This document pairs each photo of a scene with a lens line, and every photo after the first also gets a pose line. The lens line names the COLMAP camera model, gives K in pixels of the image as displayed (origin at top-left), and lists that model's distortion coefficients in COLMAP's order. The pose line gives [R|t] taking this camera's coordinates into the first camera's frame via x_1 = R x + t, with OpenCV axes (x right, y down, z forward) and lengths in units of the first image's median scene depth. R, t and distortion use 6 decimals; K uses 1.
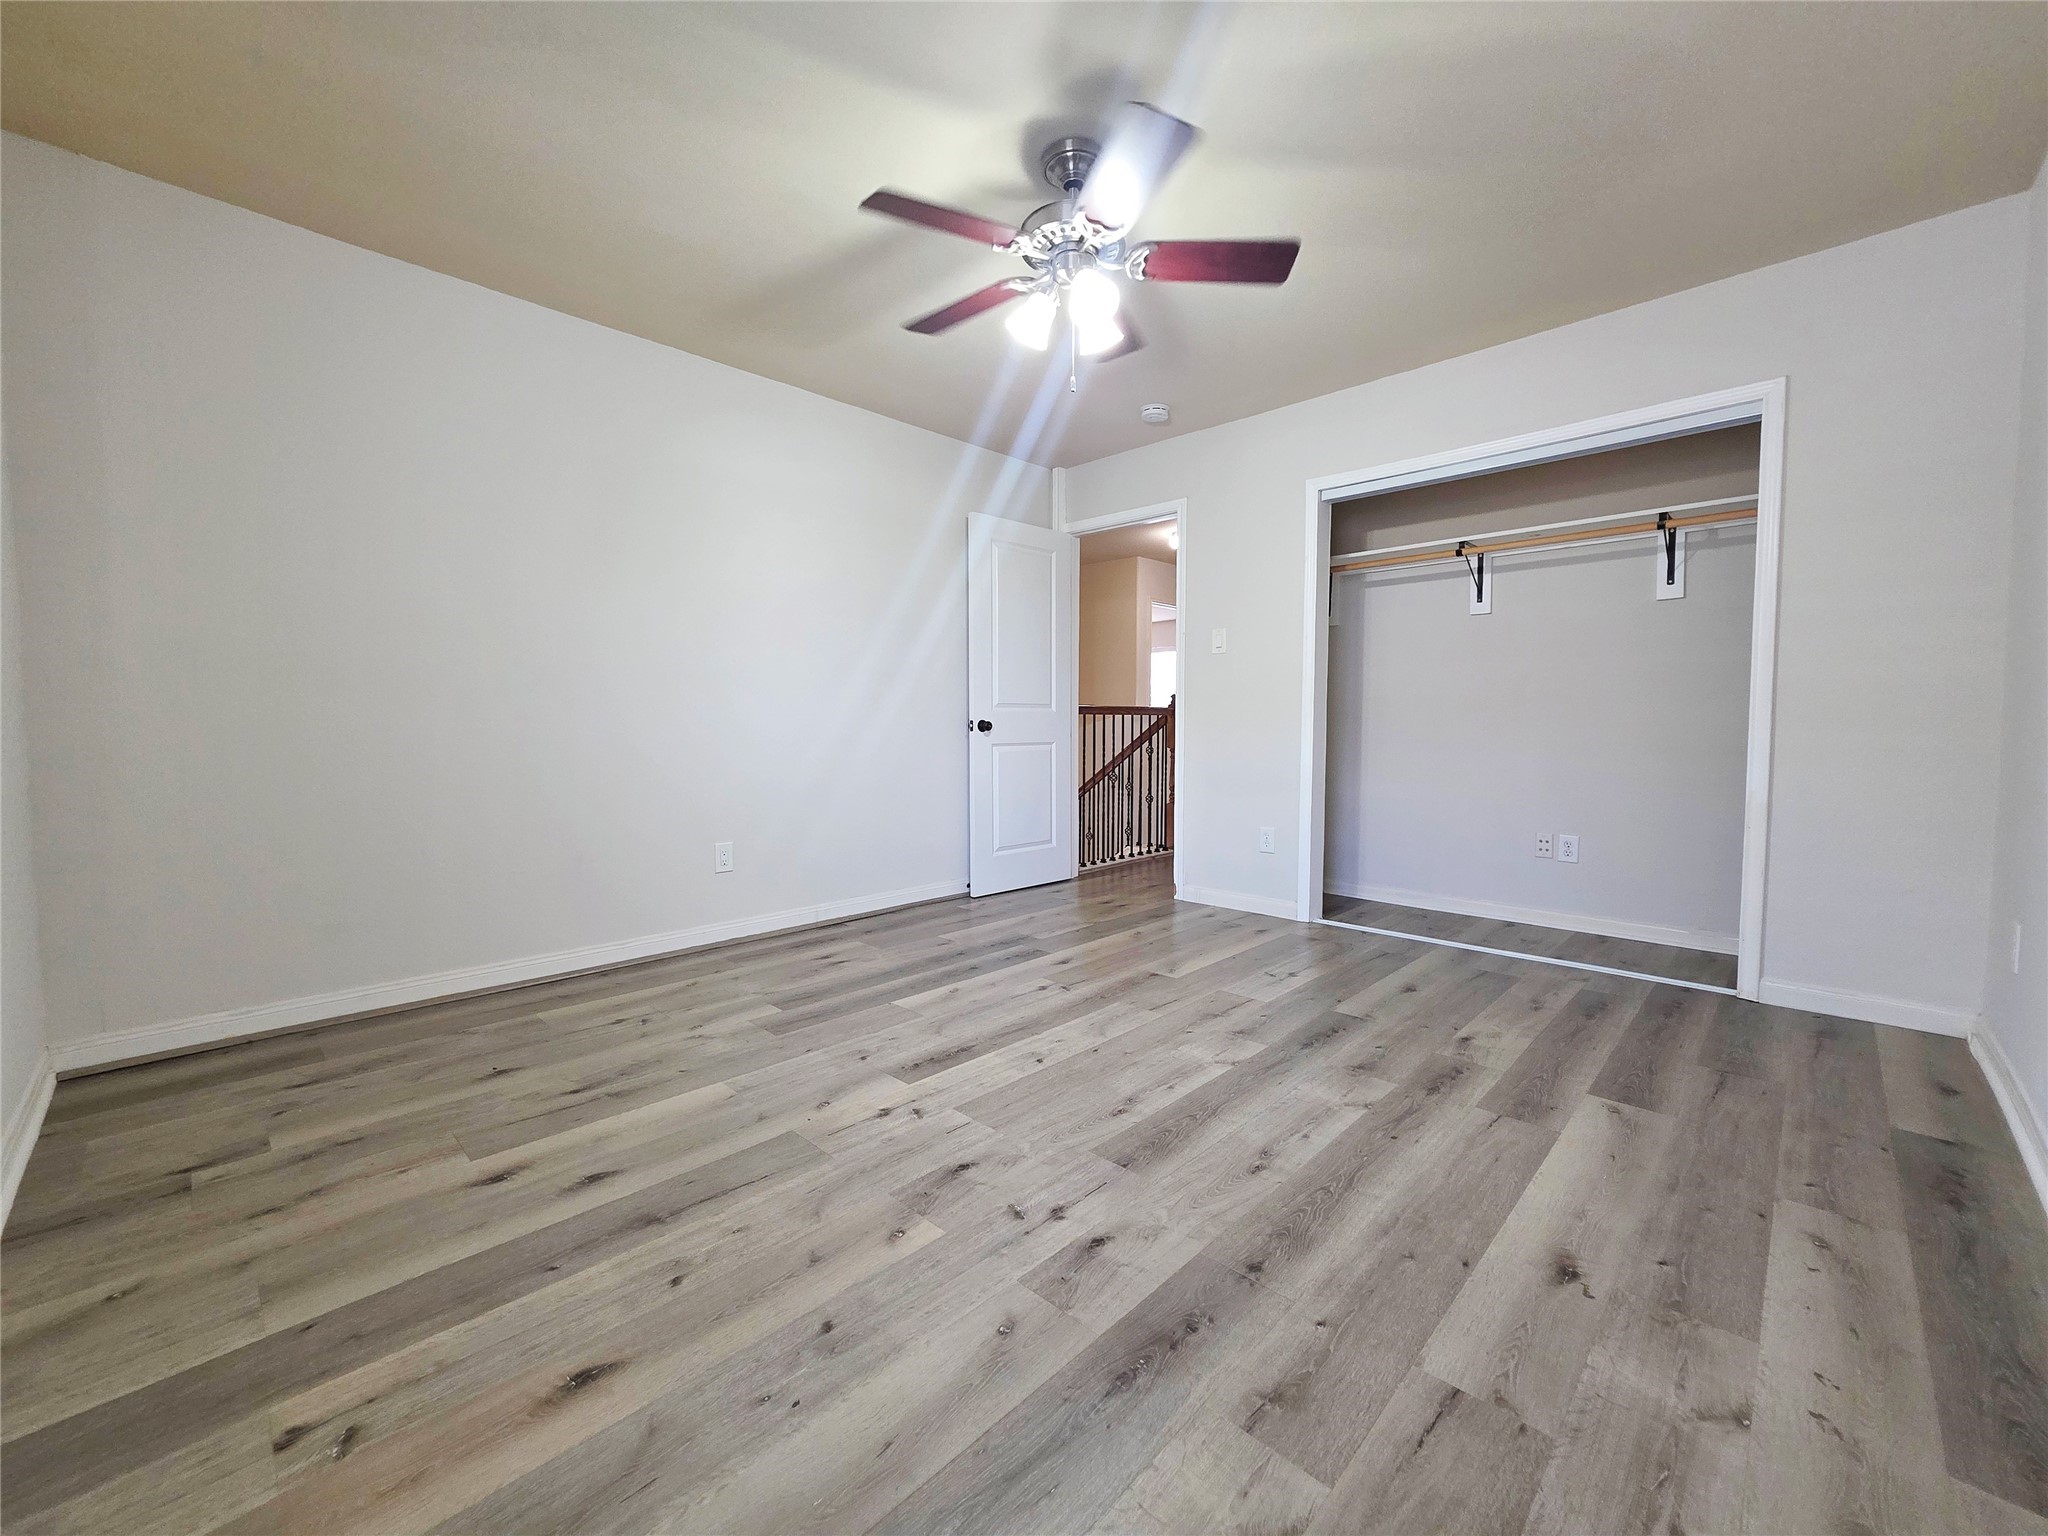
lens RADIAL K [[830.1, 0, 1024.0], [0, 830.1, 768.0], [0, 0, 1]] dist [0.008517, 0.007416]
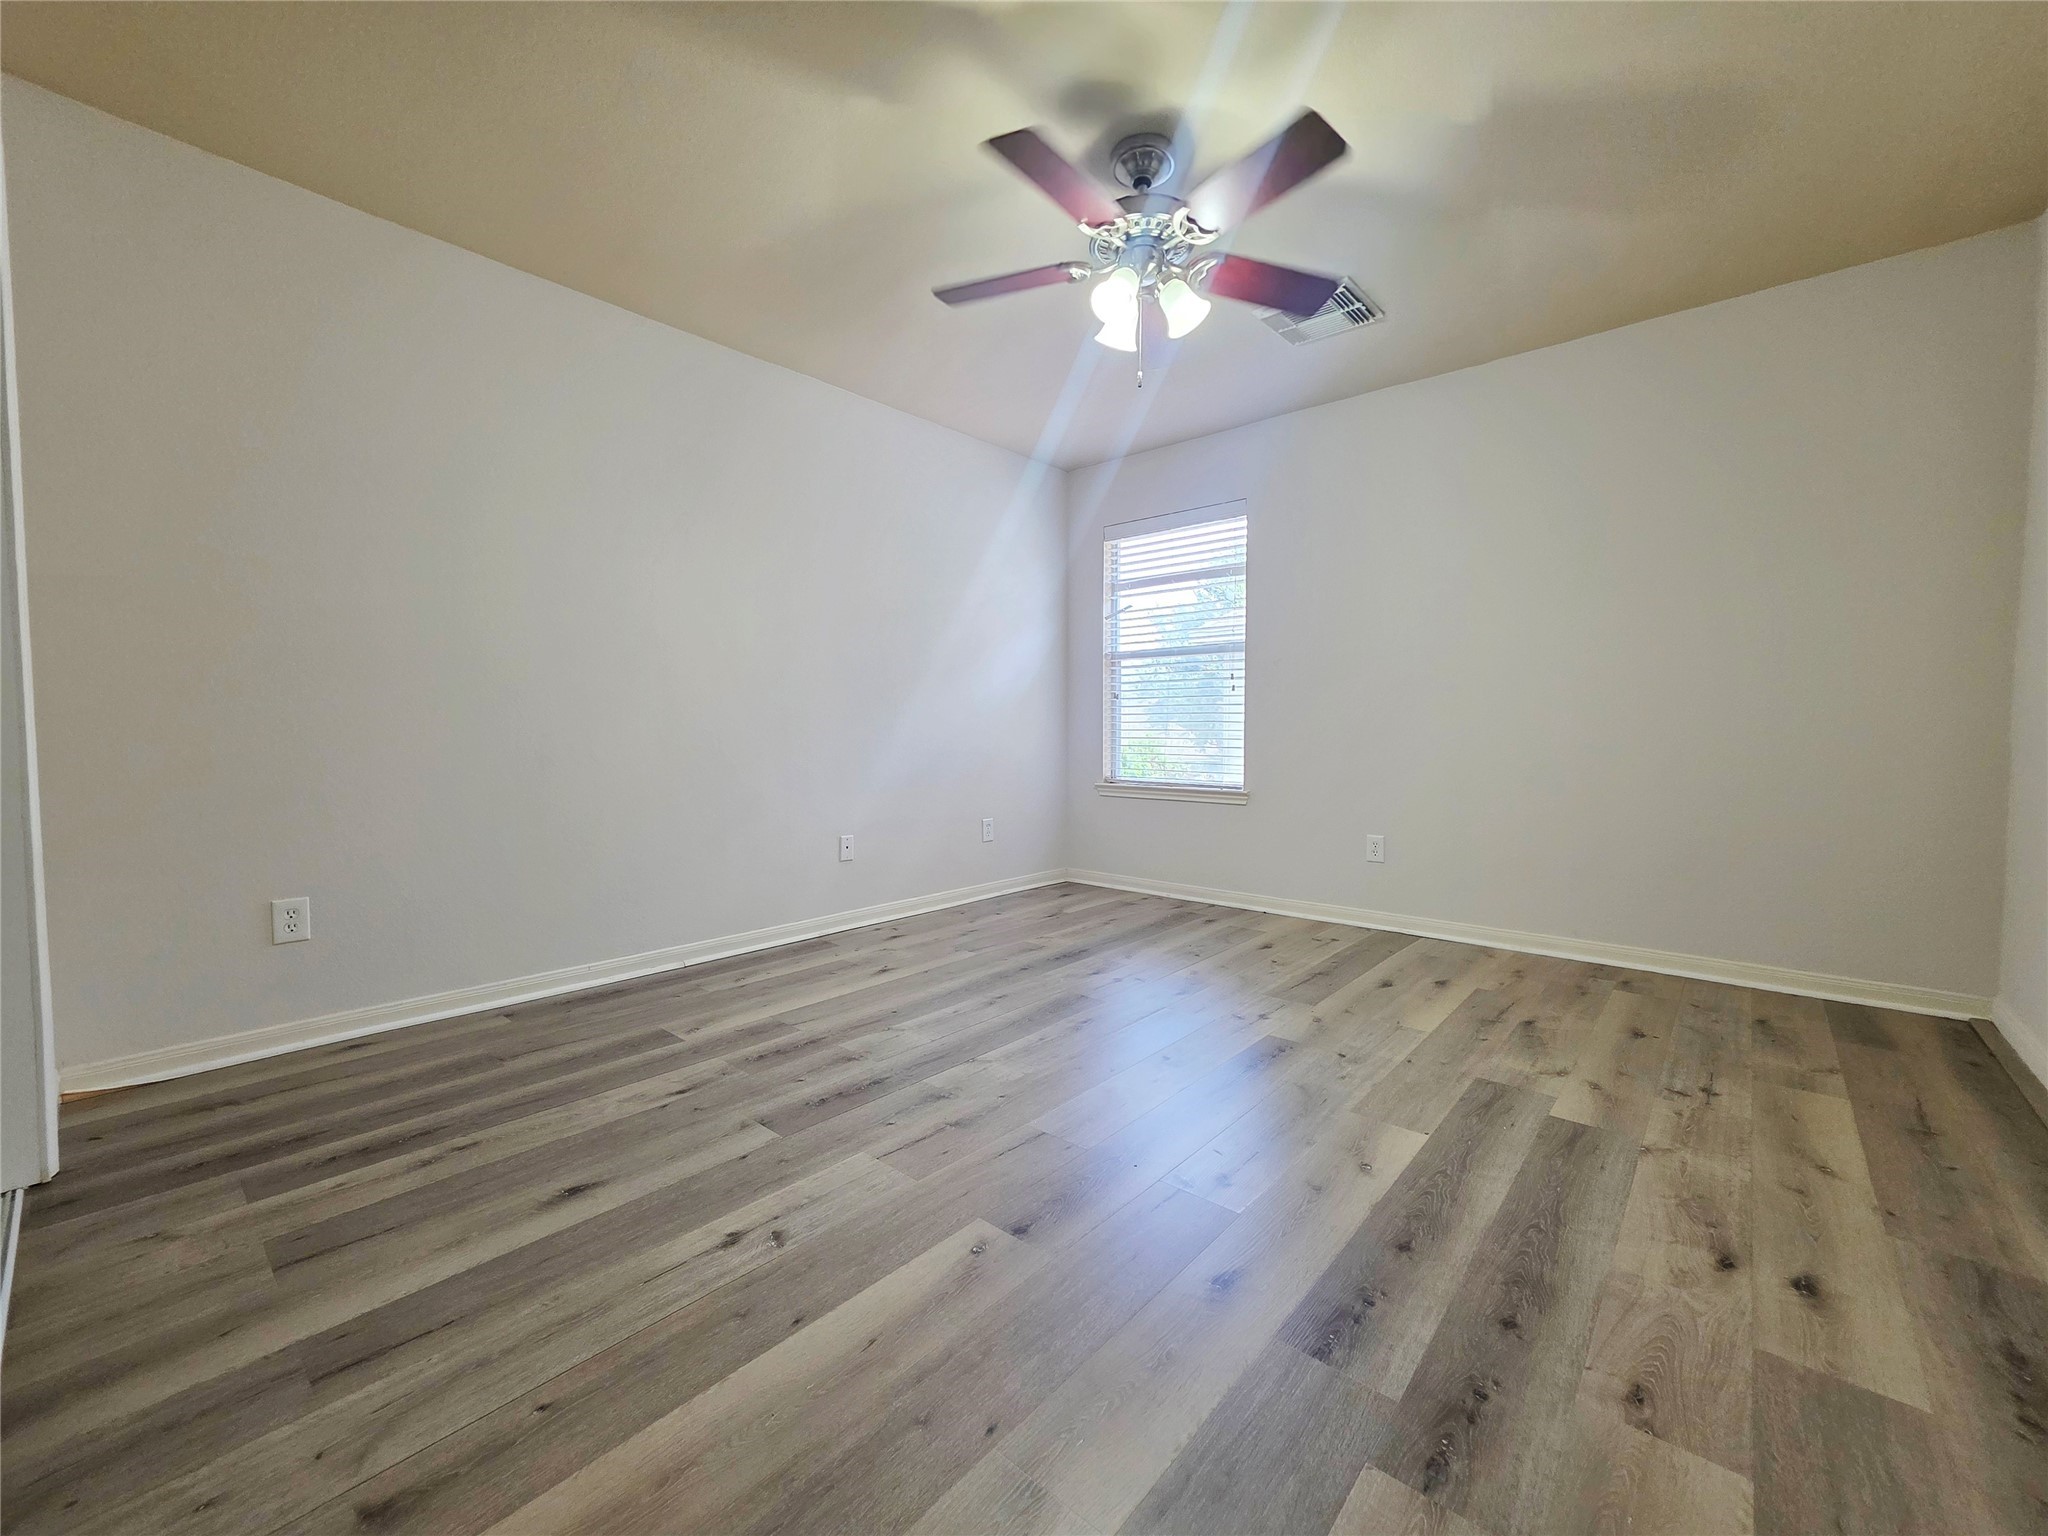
lens RADIAL K [[830.1, 0, 1024.0], [0, 830.1, 768.0], [0, 0, 1]] dist [0.008517, 0.007416]
pose [[-0.998872, 0.000354, -0.047490, 0.245972], [-0.004557, 0.994644, 0.103259, -0.101201], [0.047272, 0.103359, -0.993520, 2.020765]]
